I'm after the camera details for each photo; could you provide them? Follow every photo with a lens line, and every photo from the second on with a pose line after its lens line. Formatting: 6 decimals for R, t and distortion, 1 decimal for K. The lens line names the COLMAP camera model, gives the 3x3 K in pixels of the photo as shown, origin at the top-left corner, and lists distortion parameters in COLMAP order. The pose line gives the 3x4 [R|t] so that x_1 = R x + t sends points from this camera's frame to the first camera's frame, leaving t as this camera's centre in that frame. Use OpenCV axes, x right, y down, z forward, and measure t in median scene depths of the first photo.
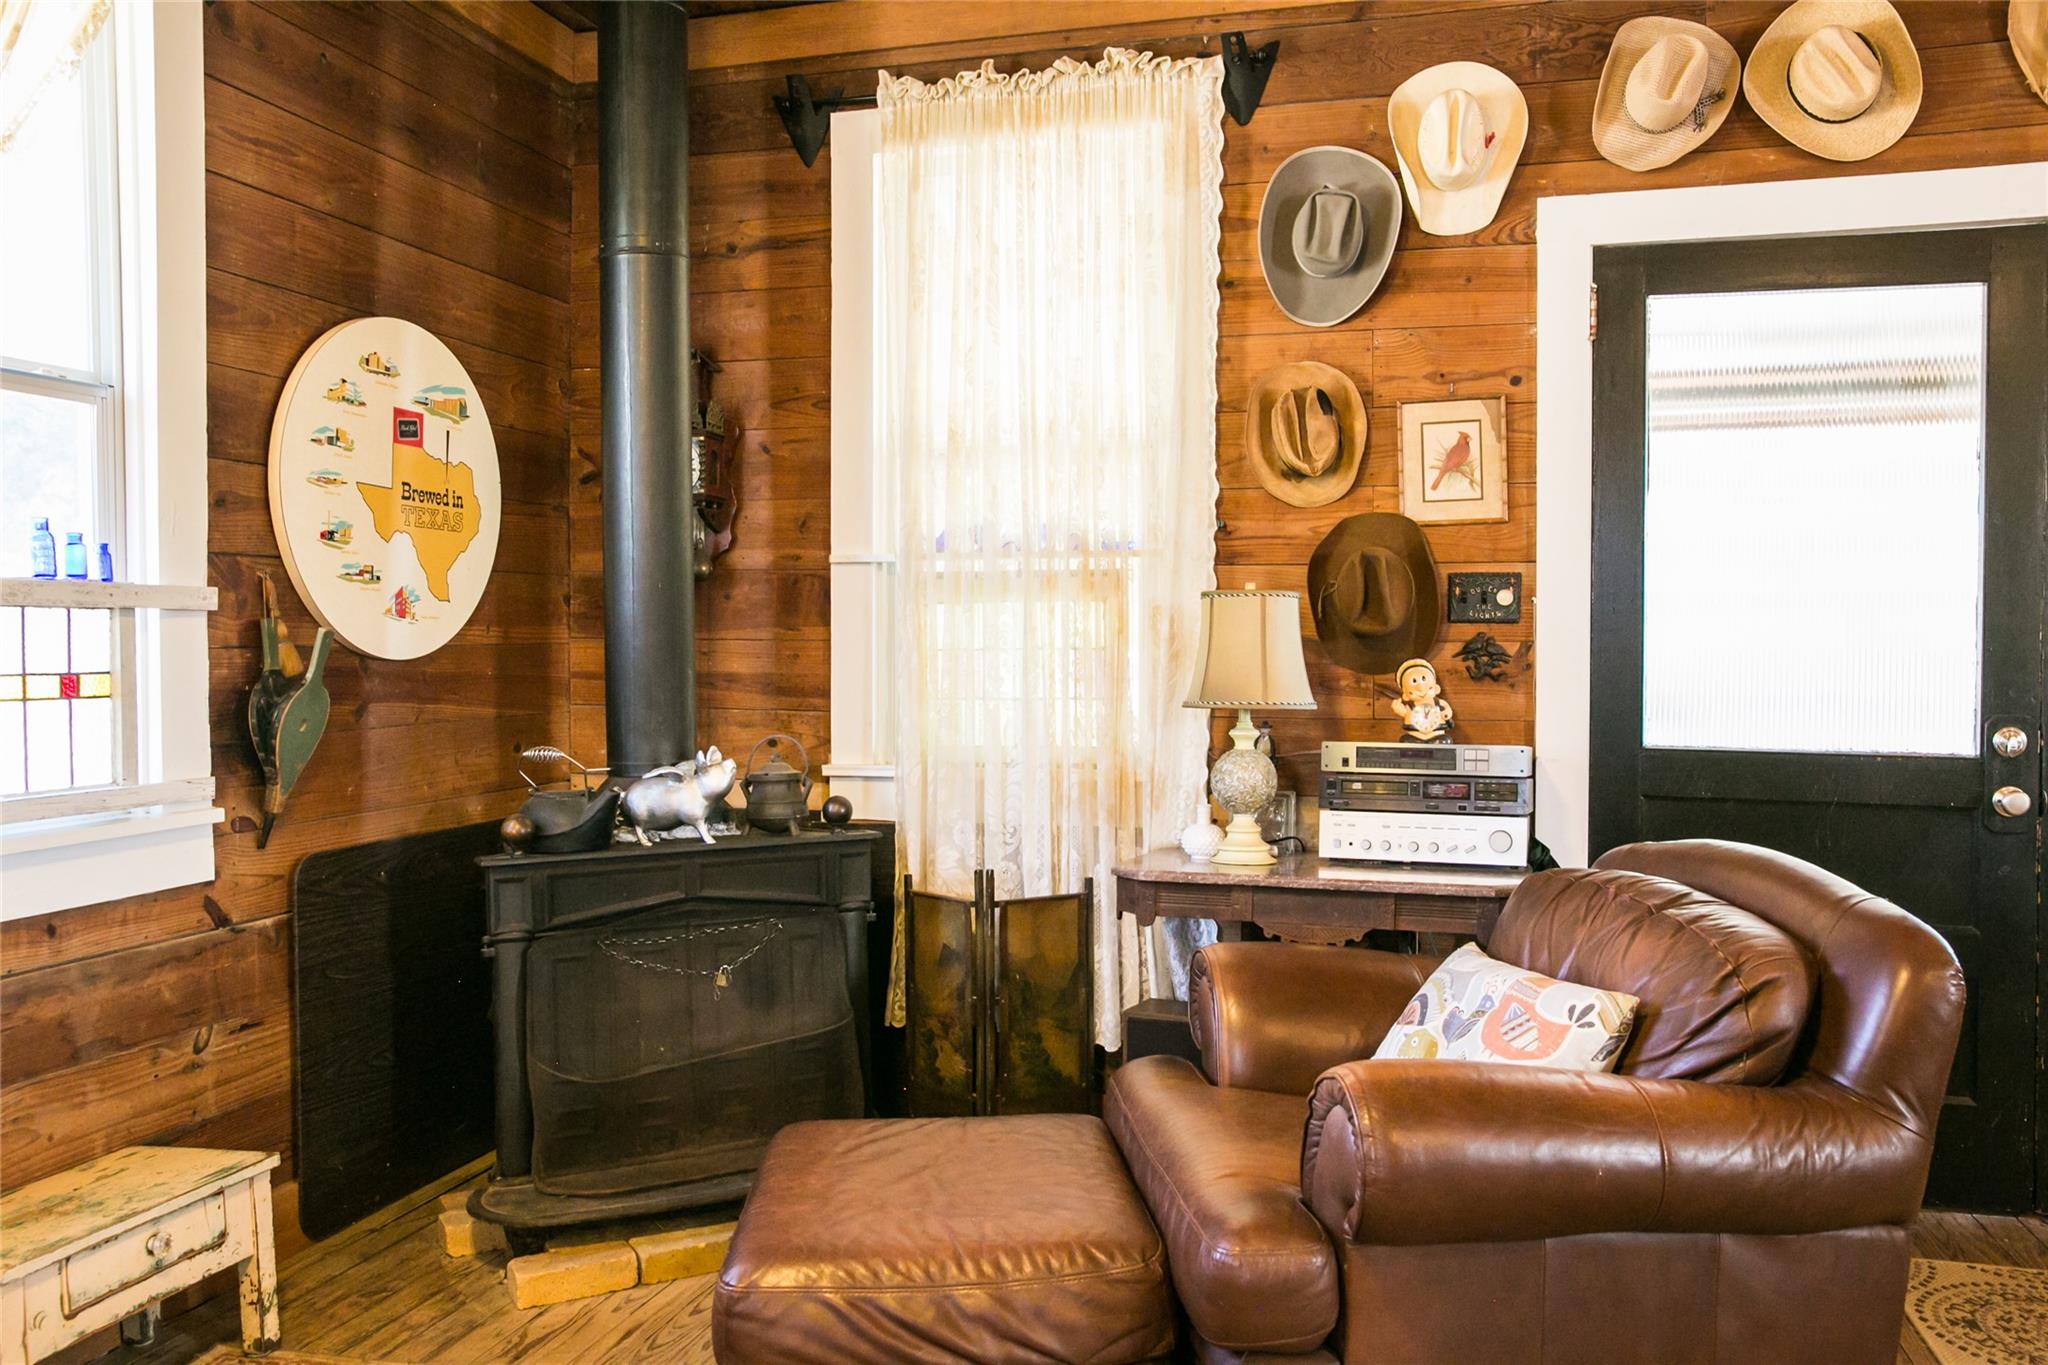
lens RADIAL K [[1579.5, 0, 1026.6], [0, 1579.5, 678.4], [0, 0, 1]] dist [-0.008774, -0.001107]
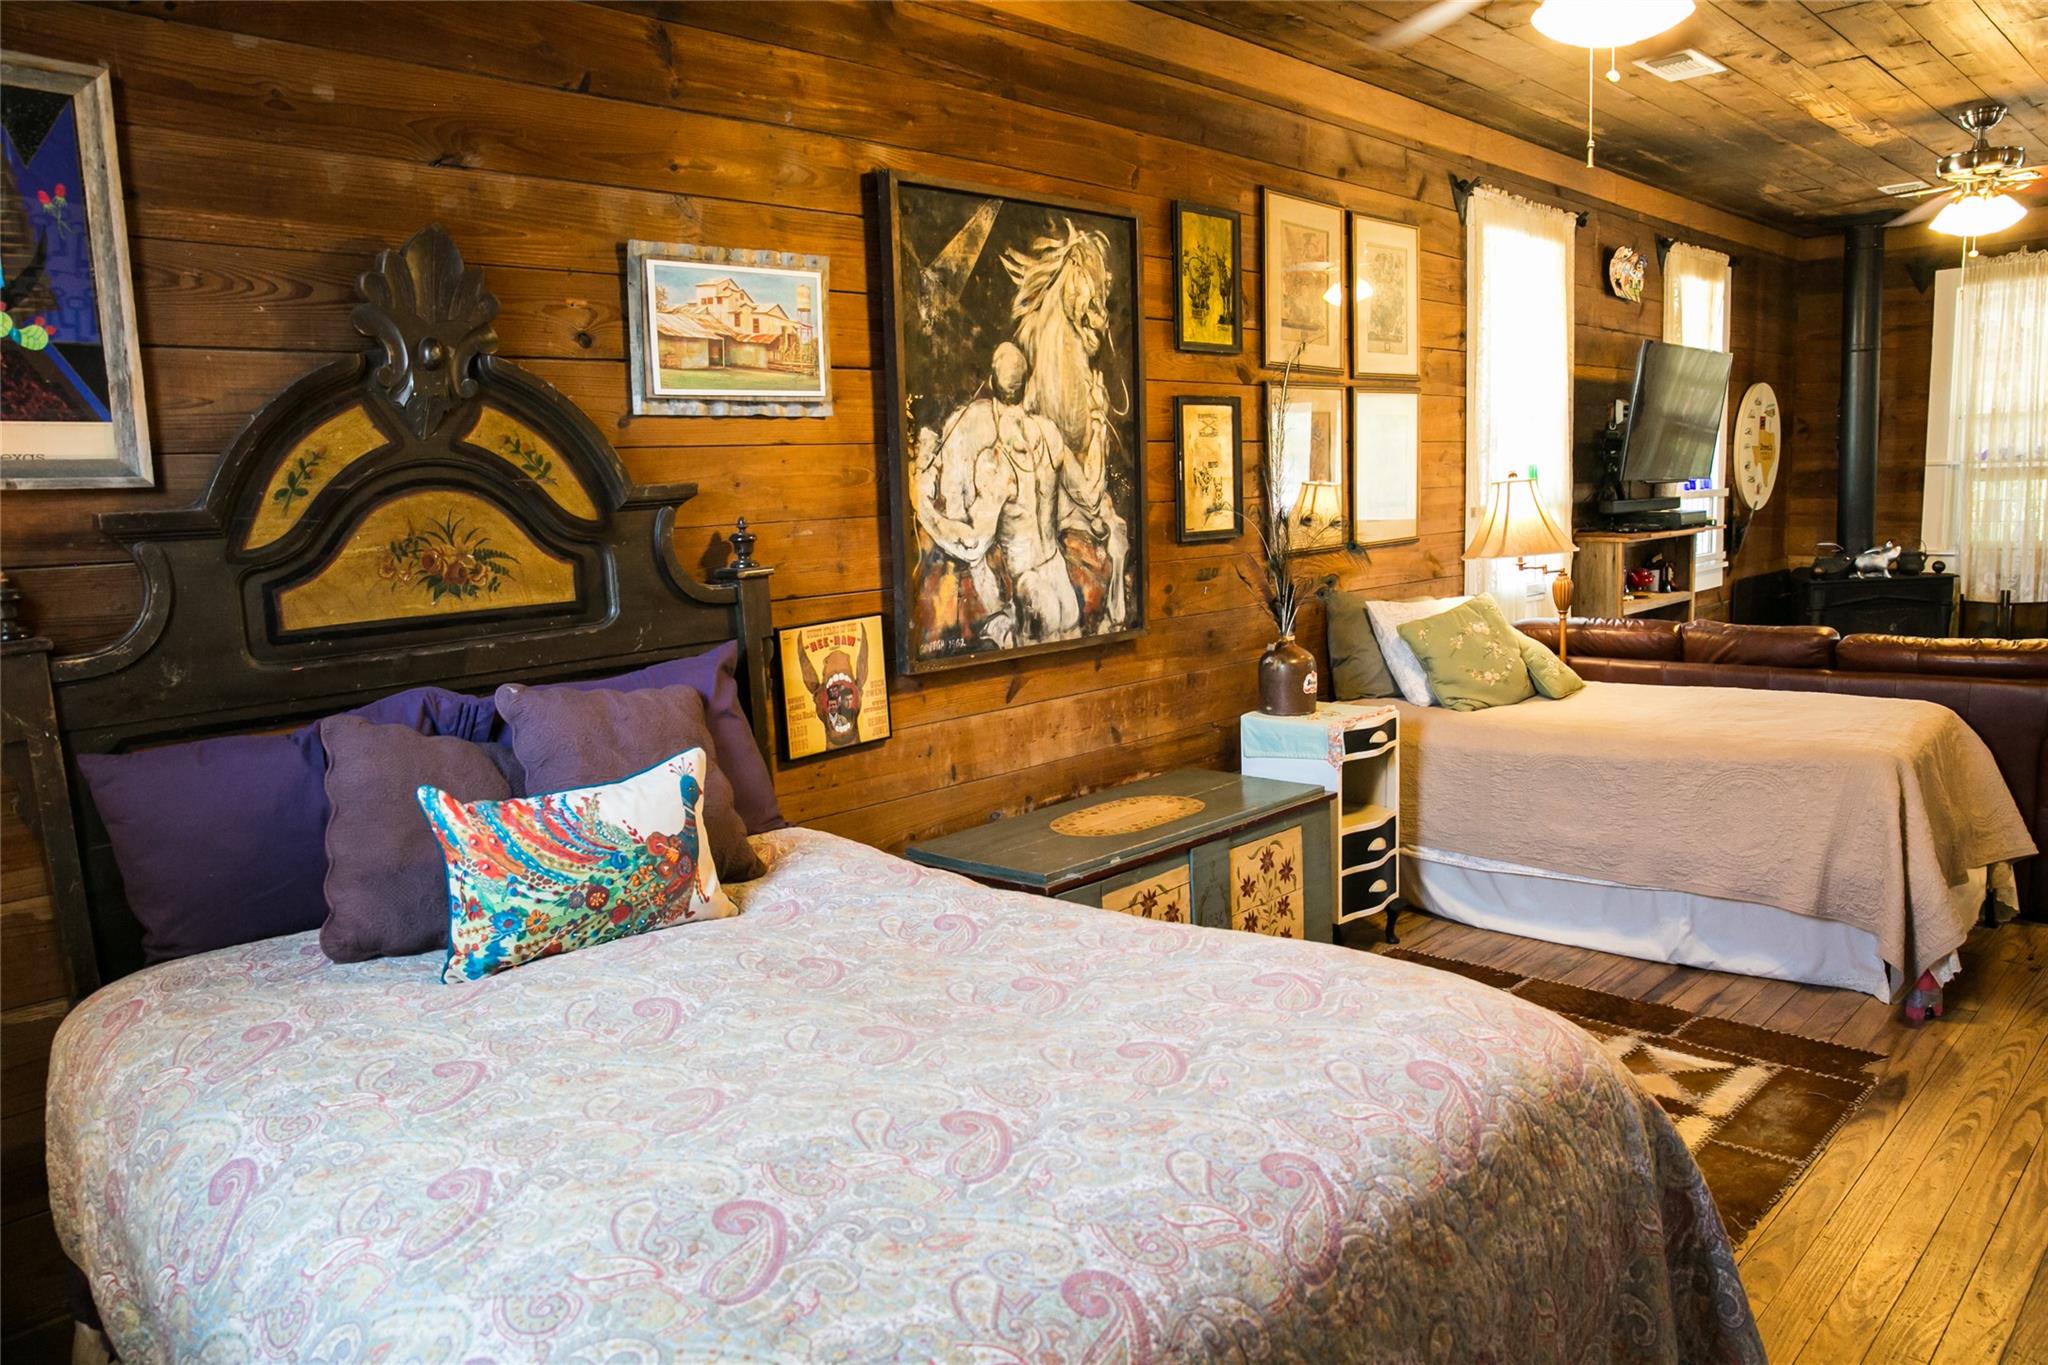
lens RADIAL K [[1385.5, 0, 1010.7], [0, 1385.5, 698.6], [0, 0, 1]] dist [-0.069096, 0.045012]
pose [[0.877147, 0.042921, -0.478299, -0.356920], [0.026465, 0.990164, 0.137388, -0.042575], [0.479492, -0.133168, 0.867383, -1.547727]]
